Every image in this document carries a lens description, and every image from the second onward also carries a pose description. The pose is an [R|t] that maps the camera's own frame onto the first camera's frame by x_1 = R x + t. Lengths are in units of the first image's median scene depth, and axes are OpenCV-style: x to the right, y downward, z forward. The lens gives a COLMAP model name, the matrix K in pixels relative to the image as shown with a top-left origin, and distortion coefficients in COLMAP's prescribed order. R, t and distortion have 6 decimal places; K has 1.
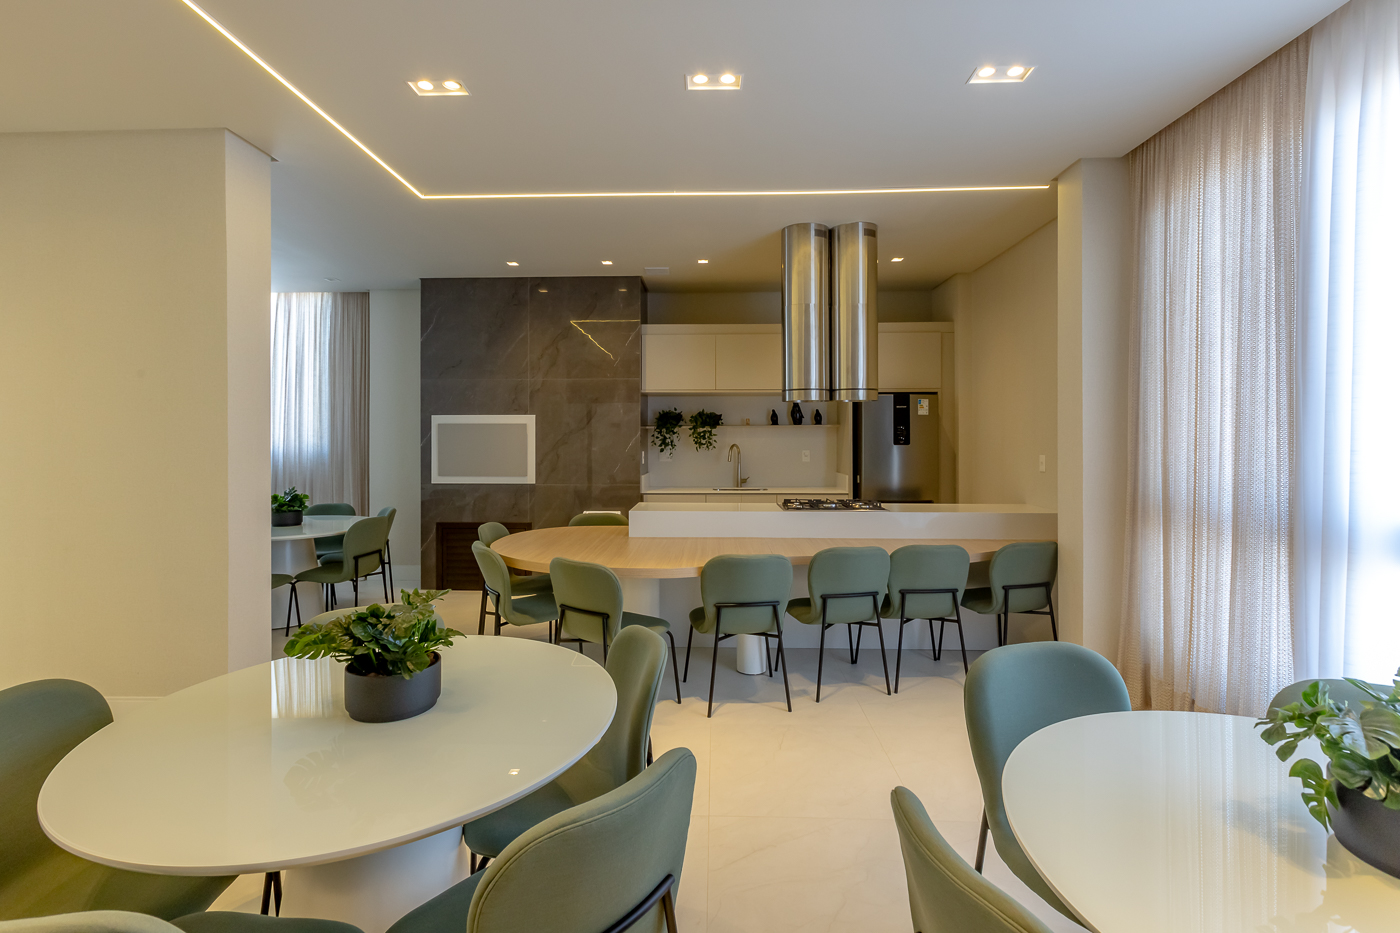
lens RADIAL K [[661.0, 0, 712.6], [0, 661.0, 443.2], [0, 0, 1]] dist [0.003668, -0.000612]
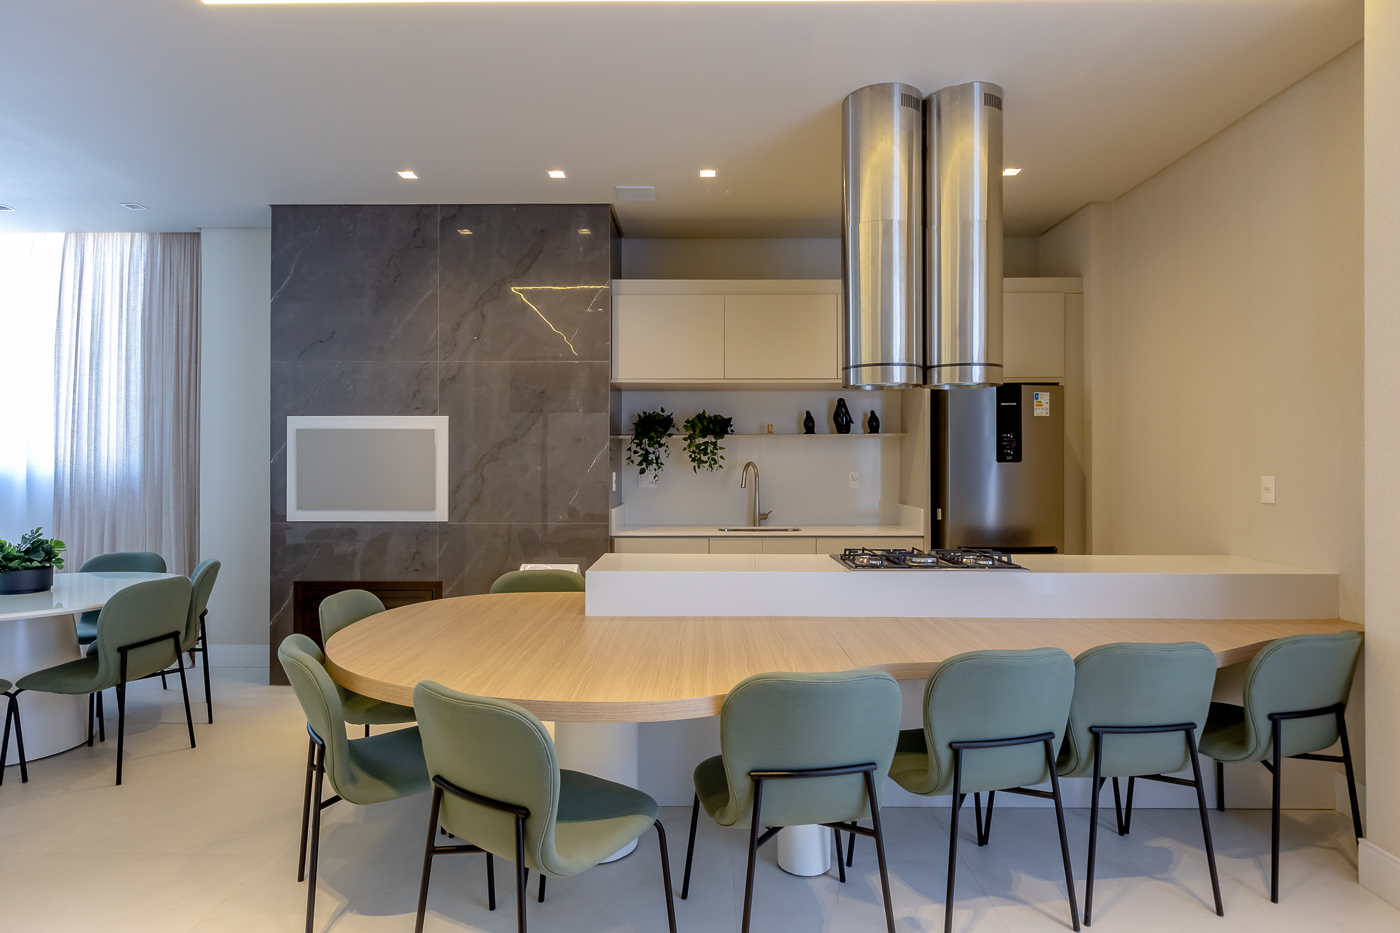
lens RADIAL K [[769.3, 0, 701.7], [0, 769.3, 460.1], [0, 0, 1]] dist [0.007007, -0.001350]
pose [[1.000000, 0.000531, 0.000211, -0.019903], [-0.000528, 0.999917, -0.012860, 0.011283], [-0.000218, 0.012860, 0.999917, 0.258590]]
